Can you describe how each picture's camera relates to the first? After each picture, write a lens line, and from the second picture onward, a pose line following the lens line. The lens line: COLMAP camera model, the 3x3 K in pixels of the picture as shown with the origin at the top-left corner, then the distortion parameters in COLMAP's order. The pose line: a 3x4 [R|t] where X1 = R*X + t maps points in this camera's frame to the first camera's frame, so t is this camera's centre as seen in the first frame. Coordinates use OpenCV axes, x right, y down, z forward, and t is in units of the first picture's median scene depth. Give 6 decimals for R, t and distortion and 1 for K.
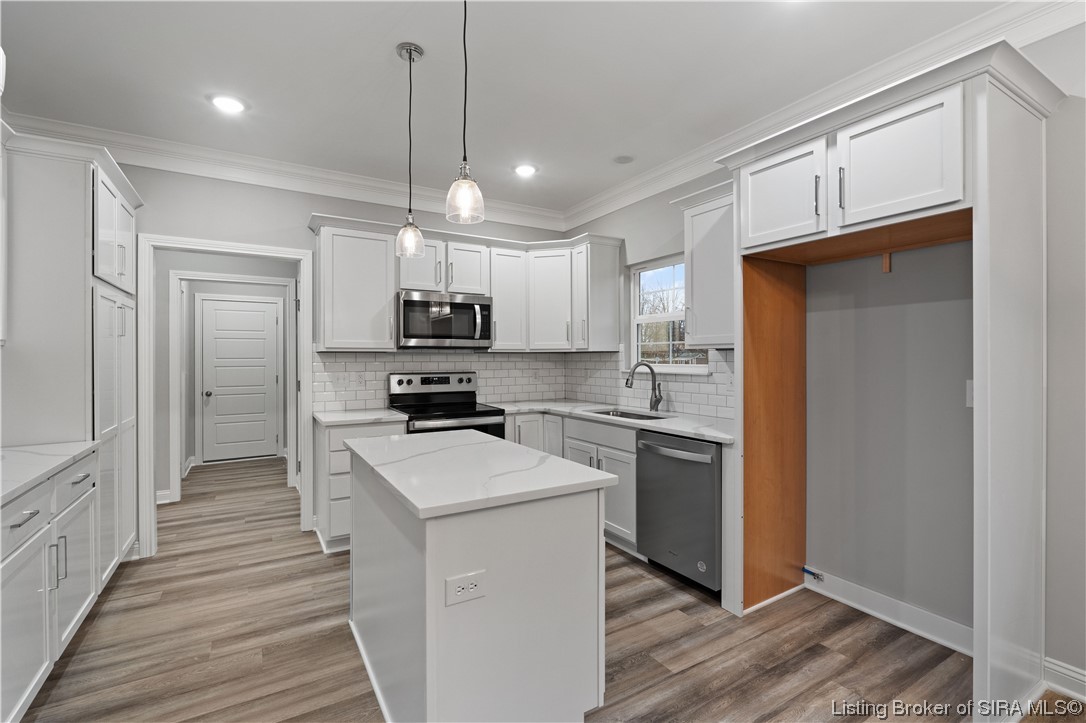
lens RADIAL K [[484.6, 0, 542.4], [0, 484.6, 358.3], [0, 0, 1]] dist [-0.002132, -0.000260]
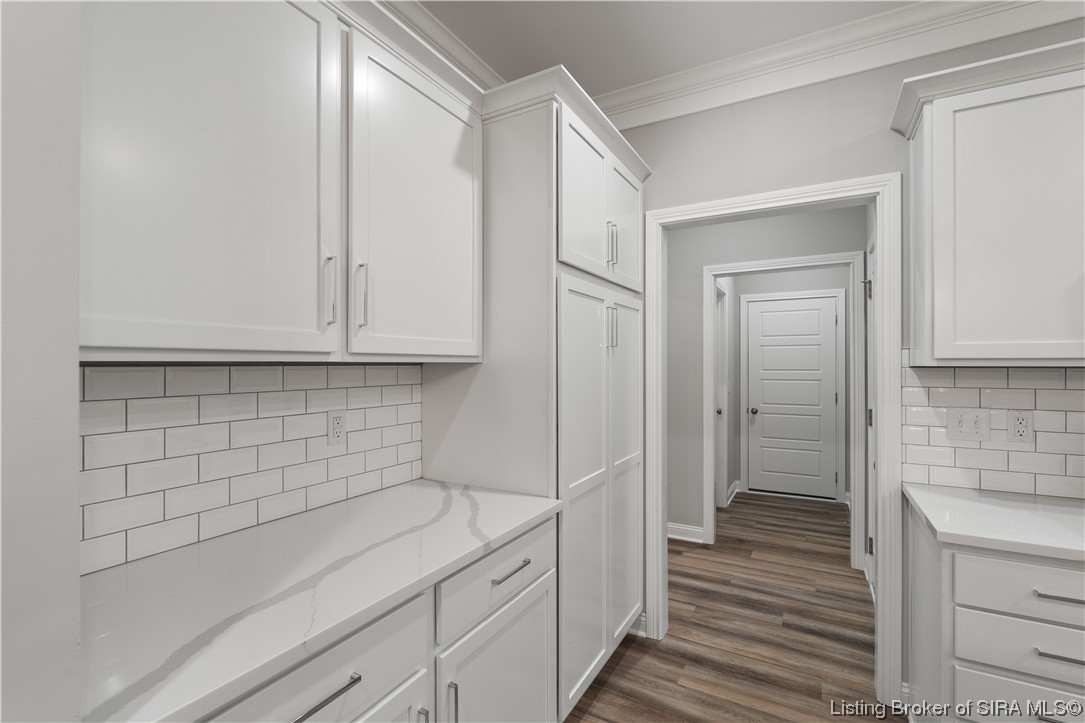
lens RADIAL K [[483.5, 0, 541.0], [0, 483.5, 362.7], [0, 0, 1]] dist [-0.002535, 0.000155]
pose [[0.493121, -0.000580, -0.869960, -0.202215], [-0.002683, 0.999994, -0.002187, -0.014287], [0.869956, 0.003412, 0.493117, 0.384825]]
